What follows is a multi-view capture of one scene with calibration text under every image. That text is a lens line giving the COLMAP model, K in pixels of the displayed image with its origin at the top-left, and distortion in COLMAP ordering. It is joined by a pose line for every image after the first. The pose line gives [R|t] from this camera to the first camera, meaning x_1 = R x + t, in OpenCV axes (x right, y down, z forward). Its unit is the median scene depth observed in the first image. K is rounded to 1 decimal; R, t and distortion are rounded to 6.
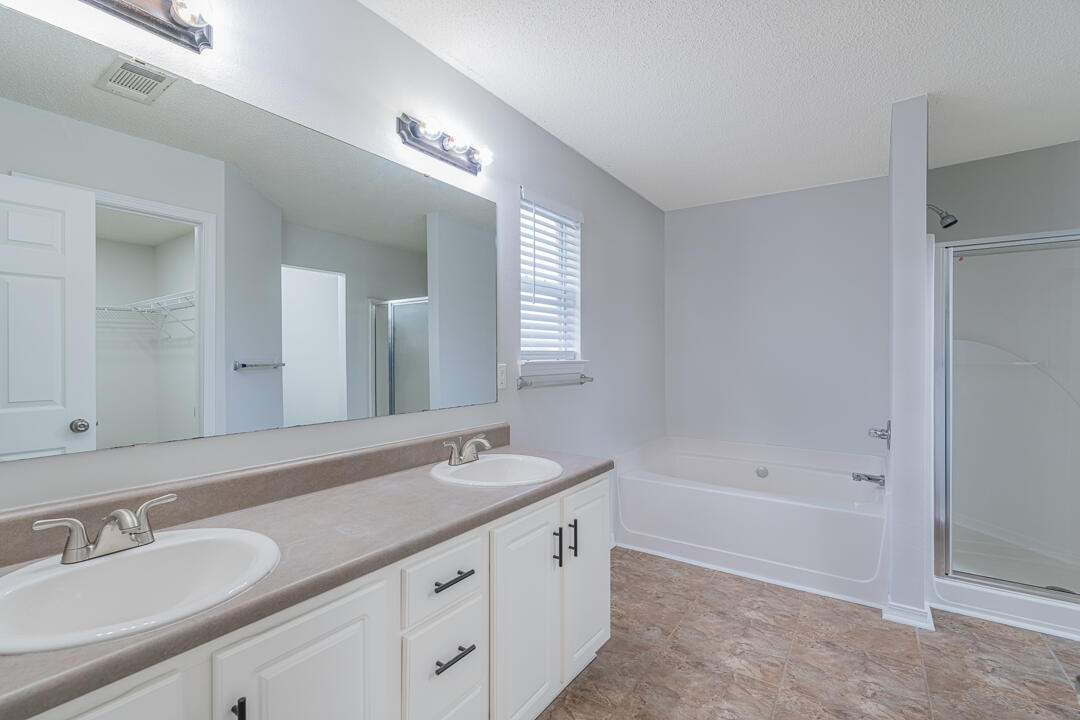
lens RADIAL K [[493.4, 0, 540.0], [0, 493.4, 360.0], [0, 0, 1]] dist [-0.028935, 0.000300]
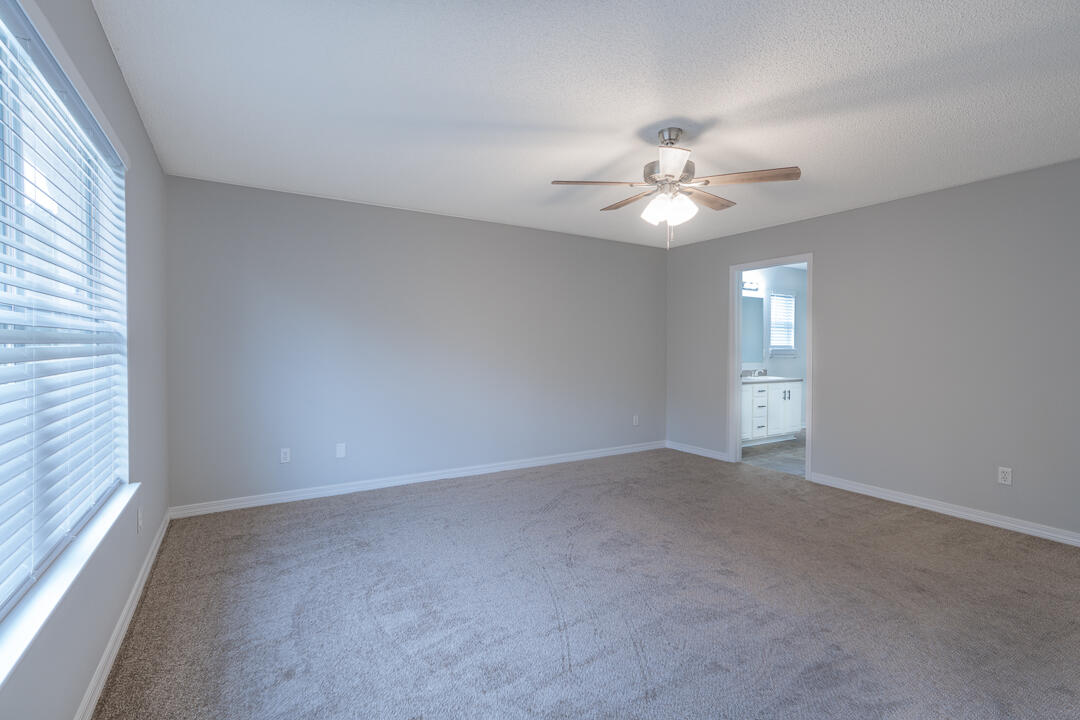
lens RADIAL K [[493.4, 0, 540.0], [0, 493.4, 360.0], [0, 0, 1]] dist [-0.028935, 0.000300]
pose [[0.909261, 0.007096, -0.416167, -0.047226], [0.000191, 0.999847, 0.017466, 0.012341], [0.416227, -0.015960, 0.909121, -1.428615]]
